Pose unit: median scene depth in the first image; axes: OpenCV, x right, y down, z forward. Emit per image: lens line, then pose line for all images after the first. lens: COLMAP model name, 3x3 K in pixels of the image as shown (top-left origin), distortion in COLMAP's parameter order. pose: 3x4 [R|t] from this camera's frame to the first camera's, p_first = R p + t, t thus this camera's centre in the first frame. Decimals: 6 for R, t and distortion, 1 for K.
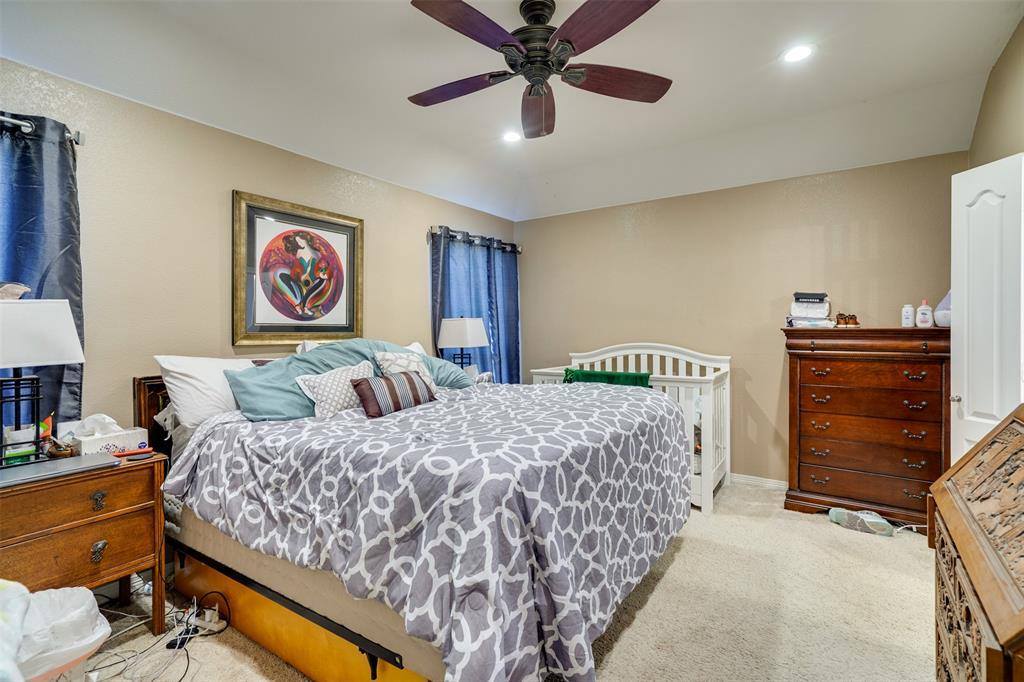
lens RADIAL K [[471.2, 0, 528.8], [0, 471.2, 326.9], [0, 0, 1]] dist [0.000355, 0.000853]
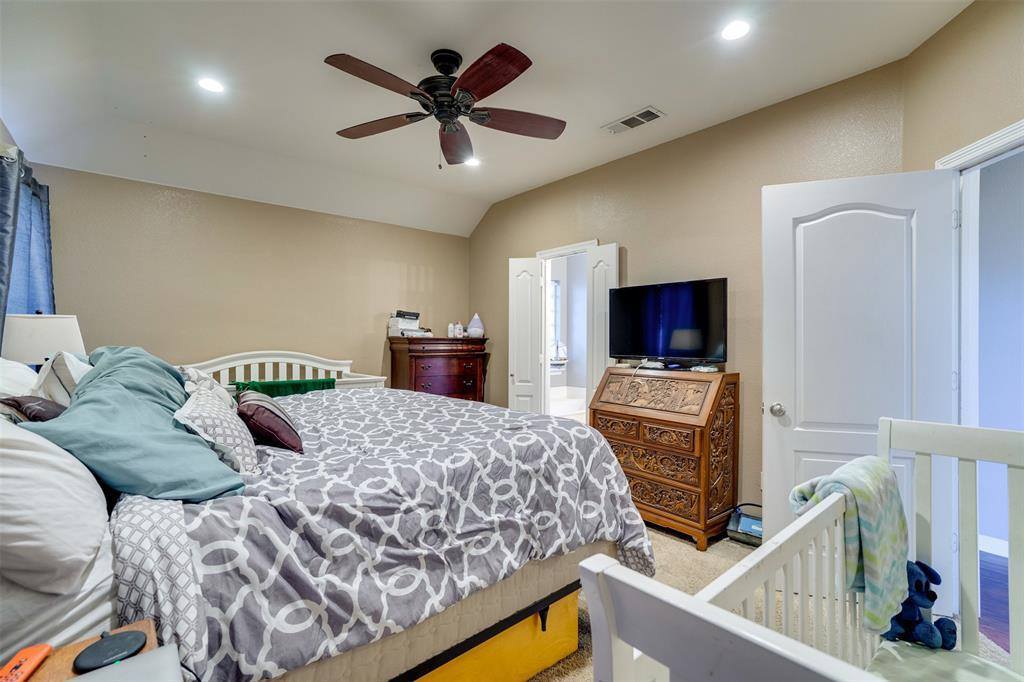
lens RADIAL K [[466.9, 0, 514.9], [0, 466.9, 344.2], [0, 0, 1]] dist [-0.001595, 0.000442]
pose [[0.267703, -0.002185, 0.963499, -0.822549], [-0.011945, 0.999913, 0.005587, 0.015270], [-0.963427, -0.013004, 0.267654, 0.431801]]
